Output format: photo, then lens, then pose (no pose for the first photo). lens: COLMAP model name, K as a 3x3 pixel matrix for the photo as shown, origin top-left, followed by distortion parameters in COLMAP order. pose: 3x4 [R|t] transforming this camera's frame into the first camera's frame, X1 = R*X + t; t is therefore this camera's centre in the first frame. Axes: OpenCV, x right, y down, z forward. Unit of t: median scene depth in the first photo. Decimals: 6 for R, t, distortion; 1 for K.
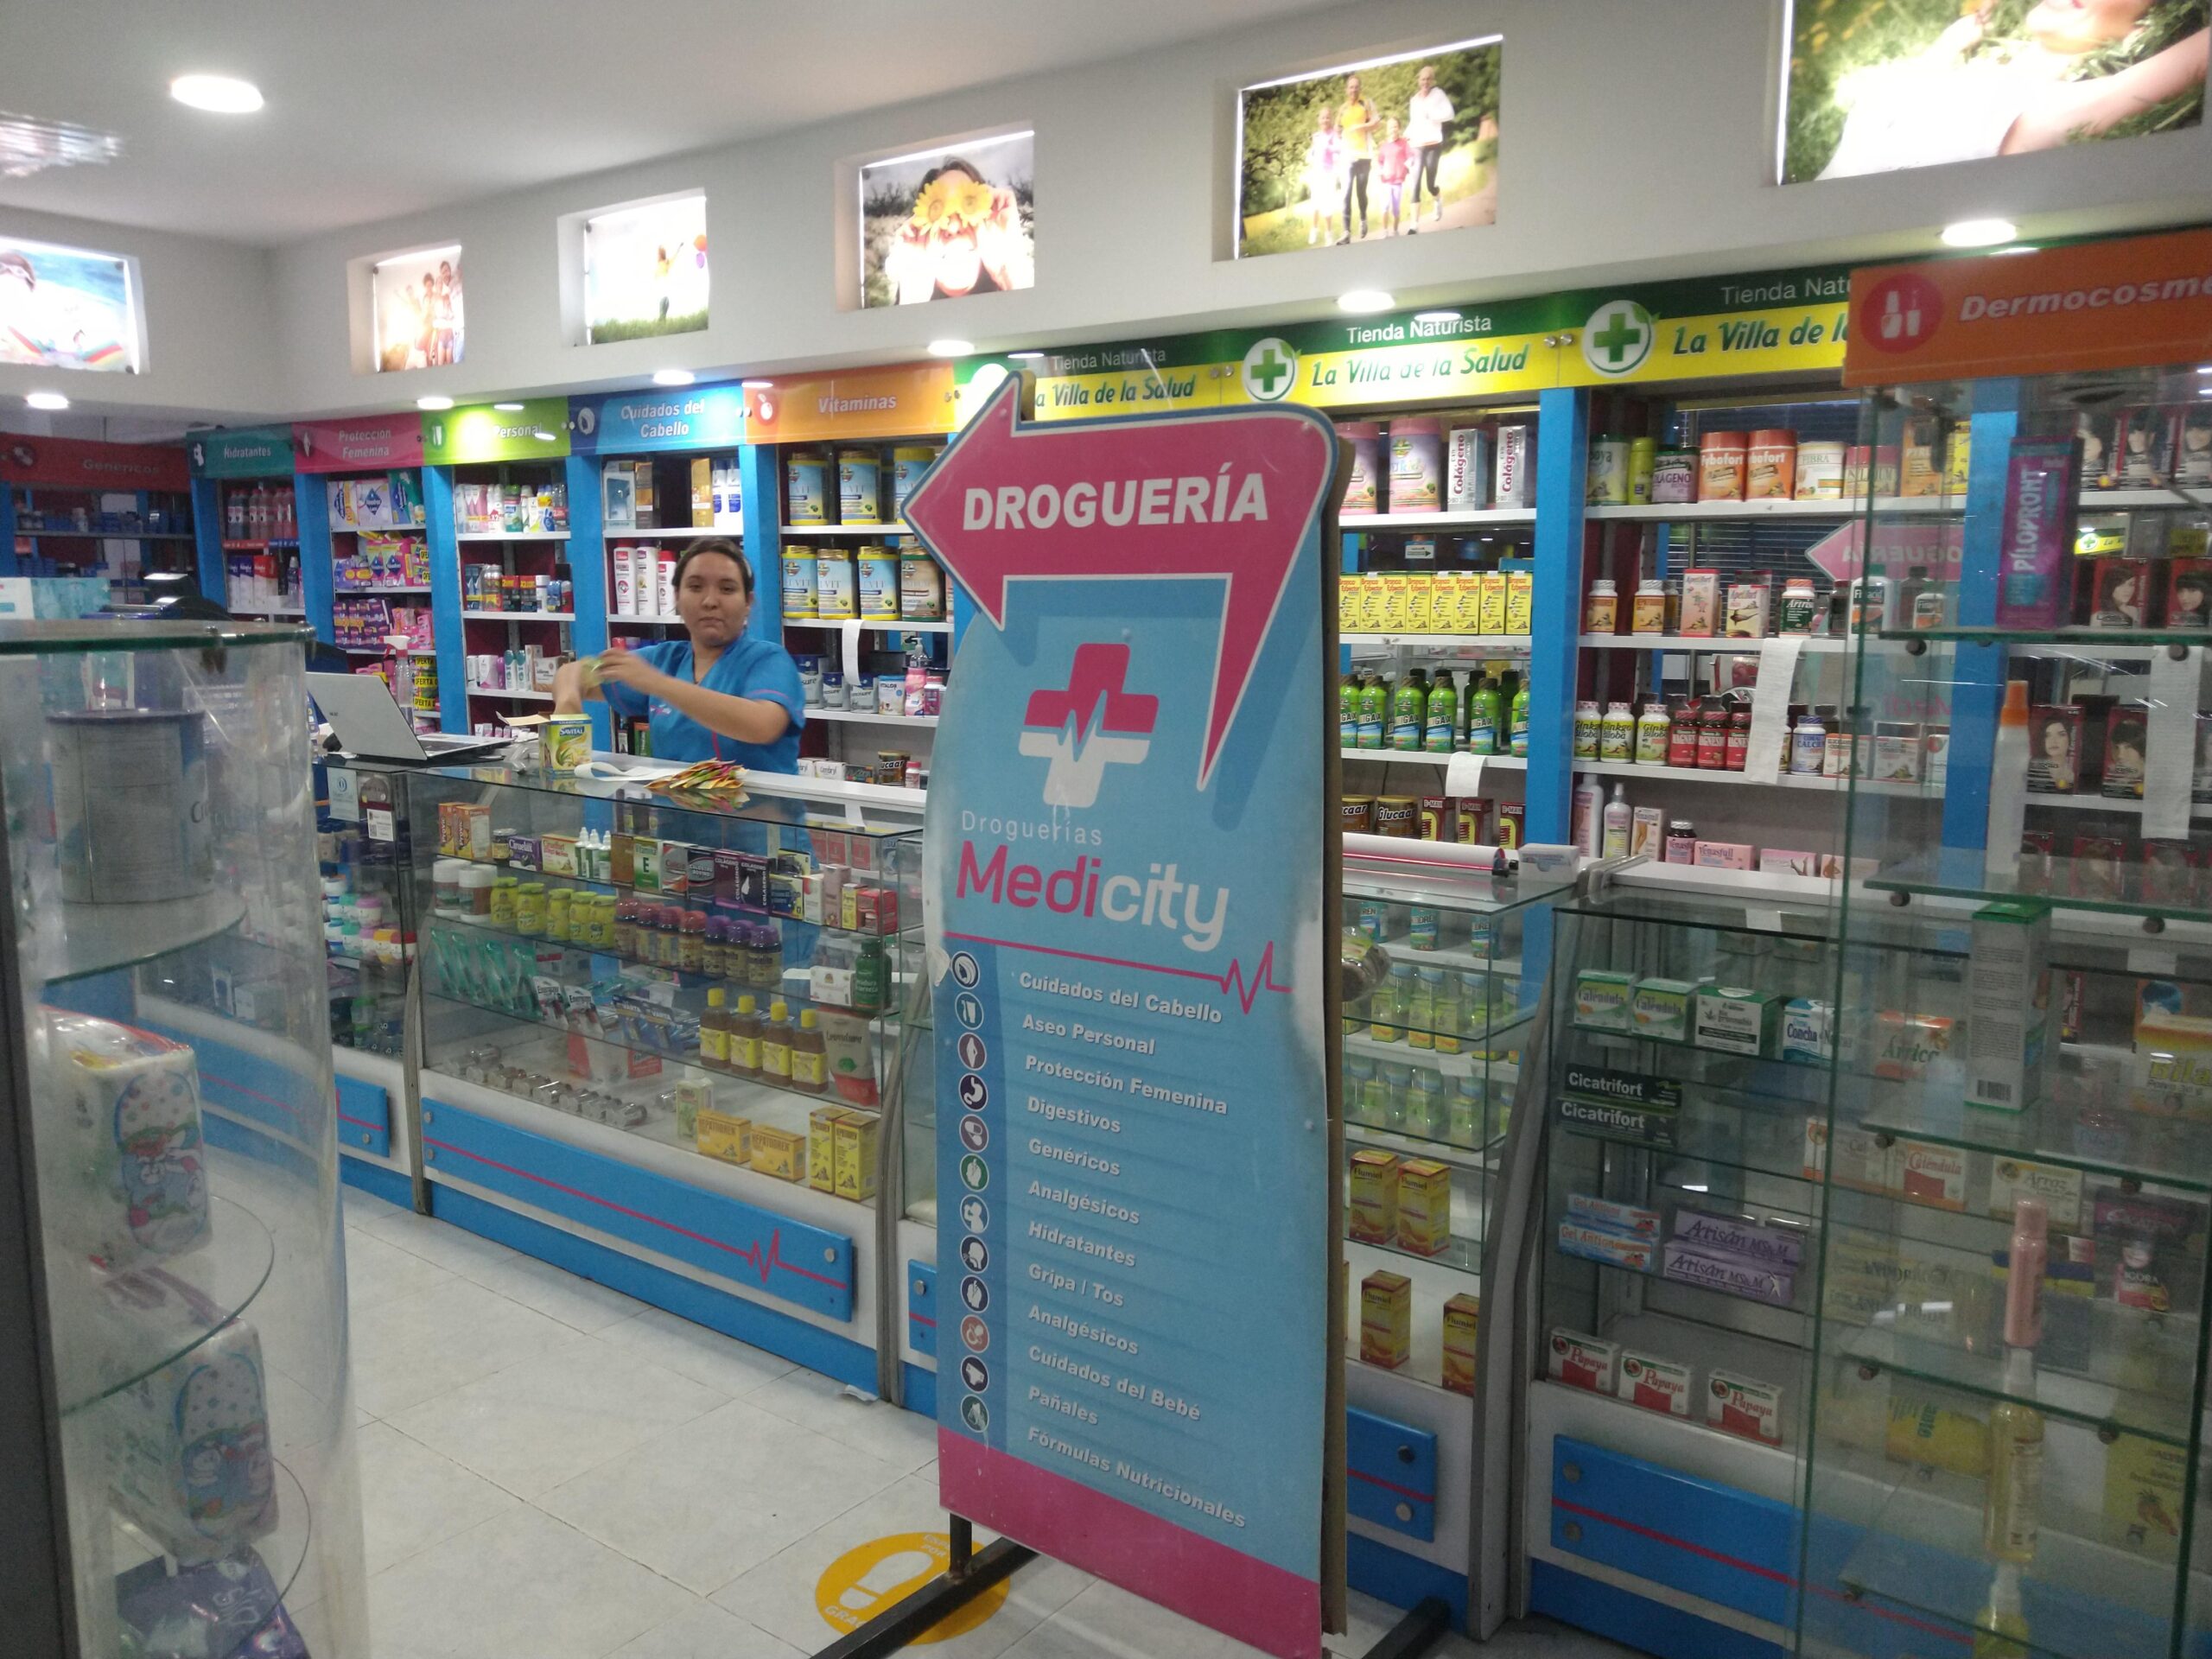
lens RADIAL K [[1726.2, 0, 1103.3], [0, 1726.2, 831.2], [0, 0, 1]] dist [0.016769, -0.016226]
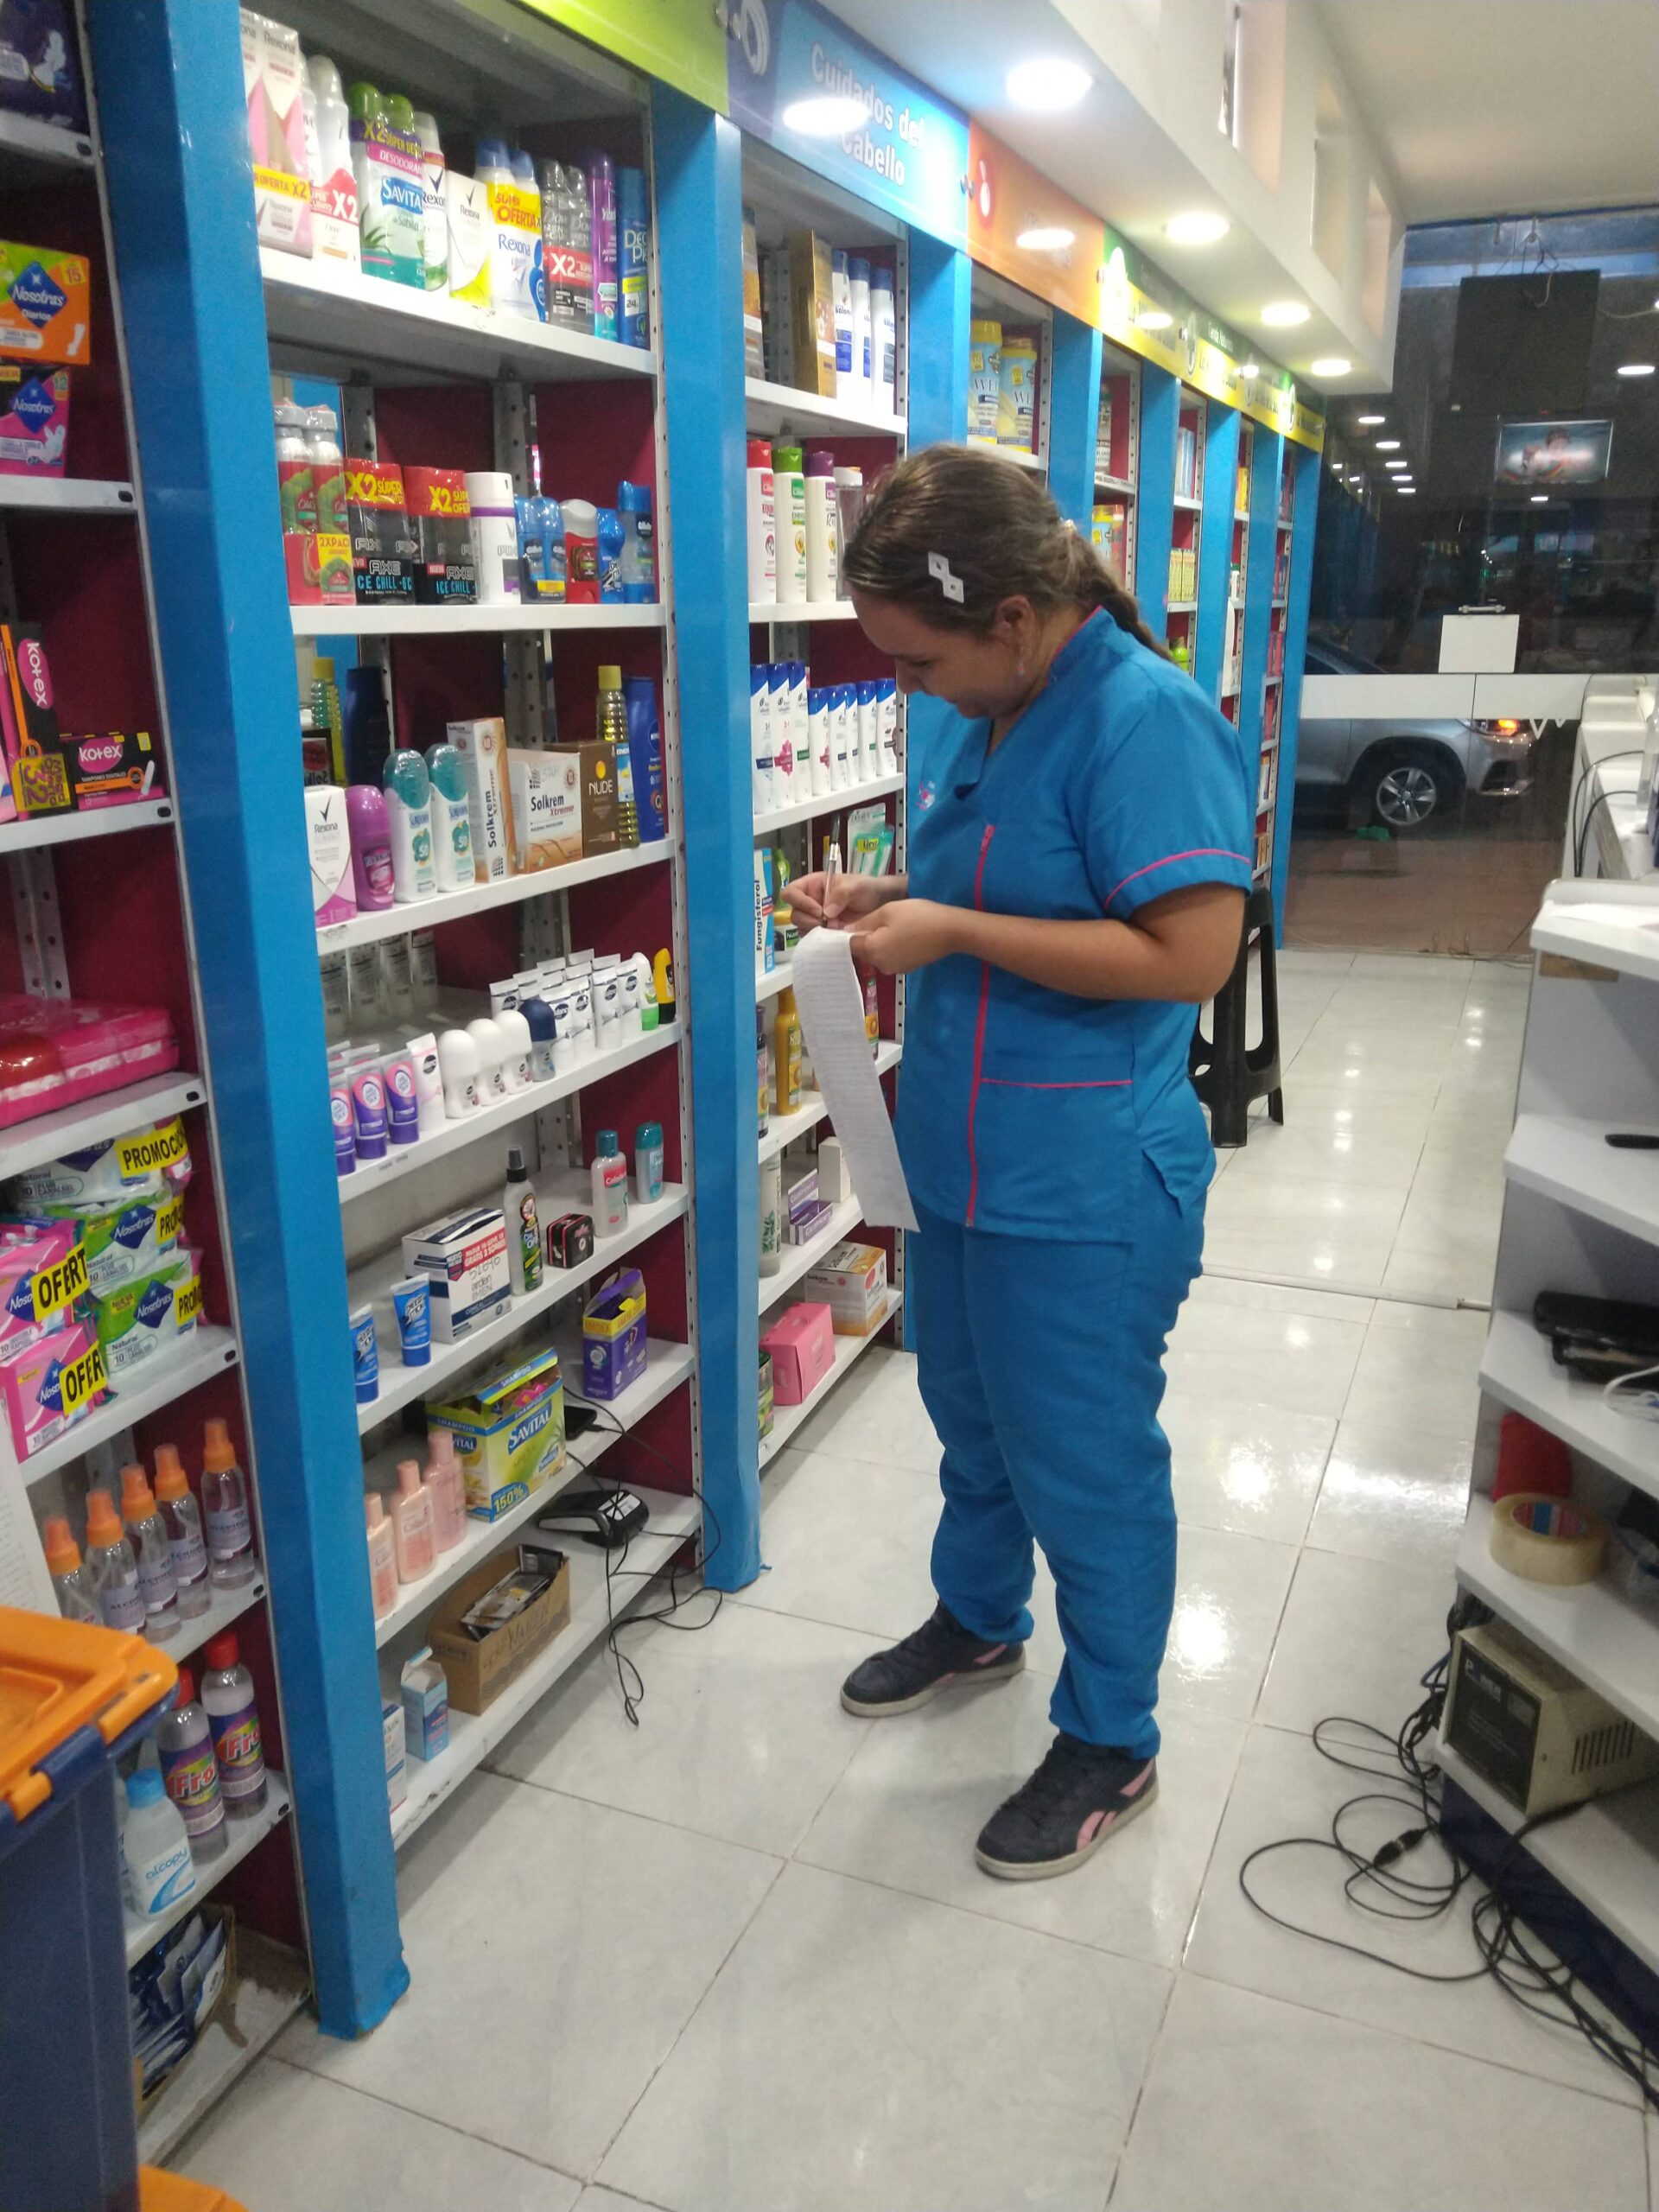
lens RADIAL K [[1726.2, 0, 819.2], [0, 1726.2, 1113.7], [0, 0, 1]] dist [0.016769, -0.016226]
pose [[-0.238855, -0.273319, 0.931797, -0.634413], [0.149562, 0.937767, 0.313408, -0.128741], [-0.959468, 0.214220, -0.183112, 1.015066]]
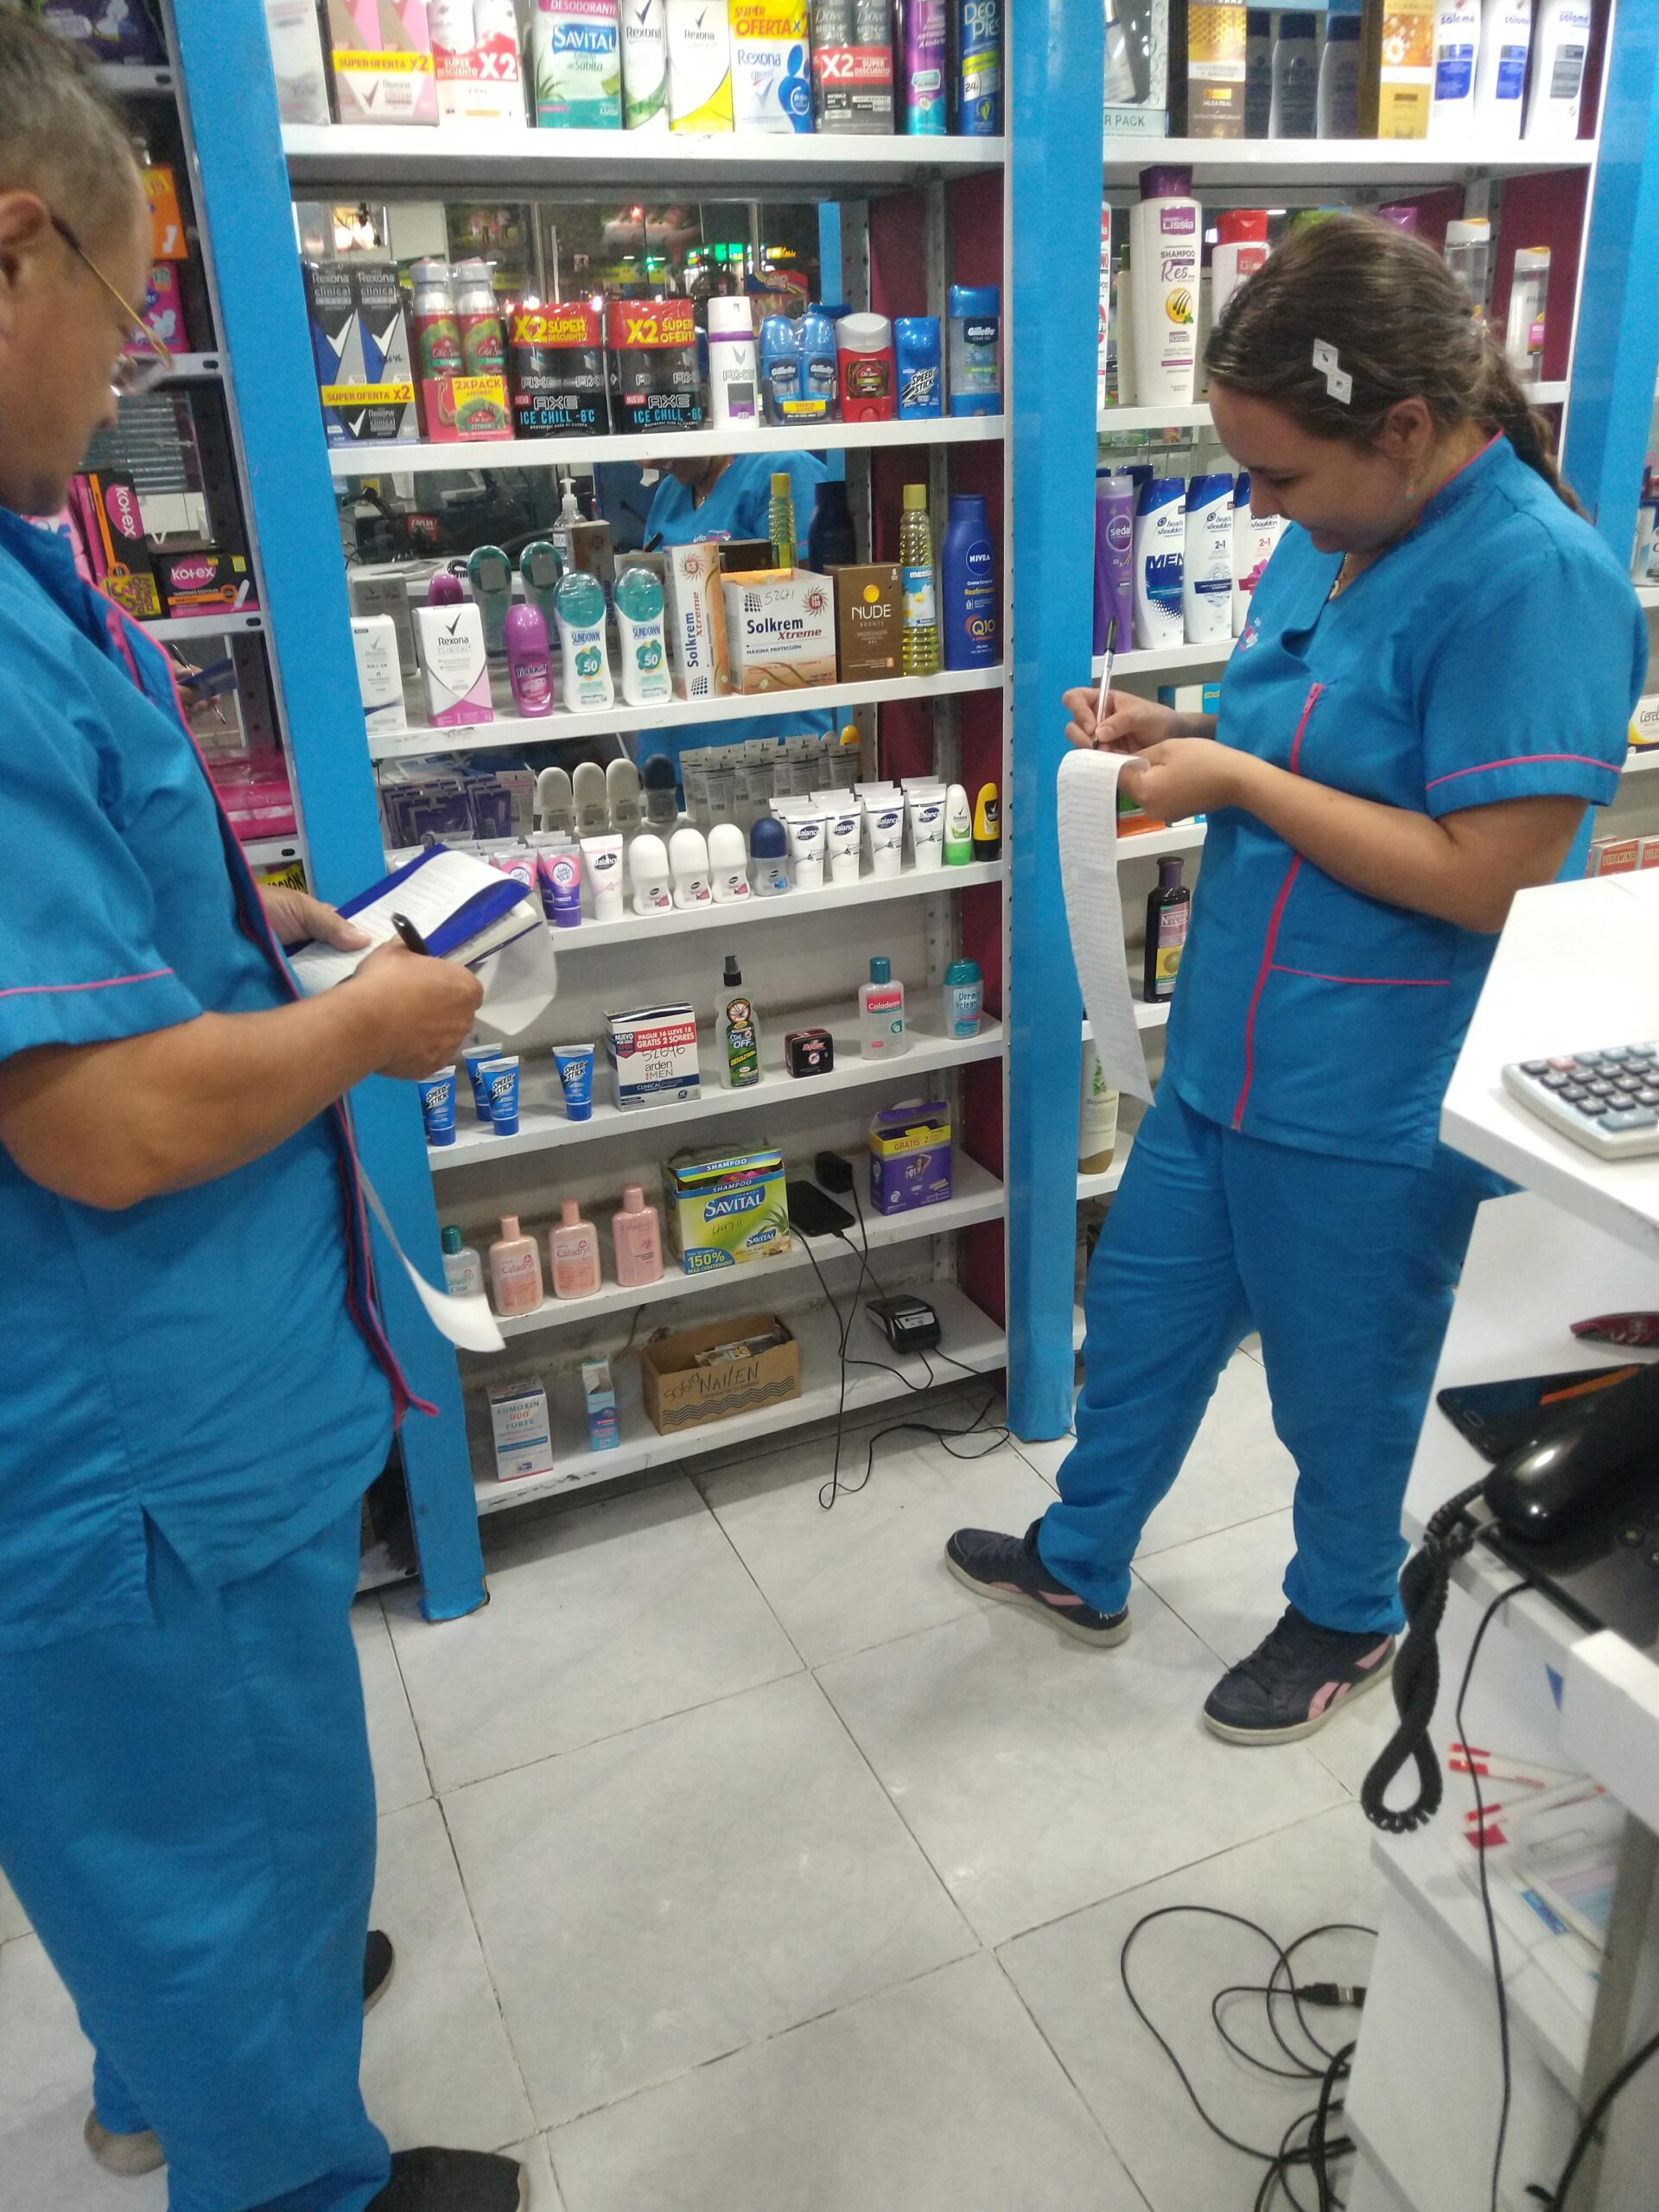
lens RADIAL K [[1726.2, 0, 814.2], [0, 1726.2, 1103.3], [0, 0, 1]] dist [0.016769, -0.016226]
pose [[0.492916, -0.345185, 0.798675, -0.601177], [0.169472, 0.938445, 0.301000, -0.103695], [-0.853413, -0.013014, 0.521074, 0.822180]]
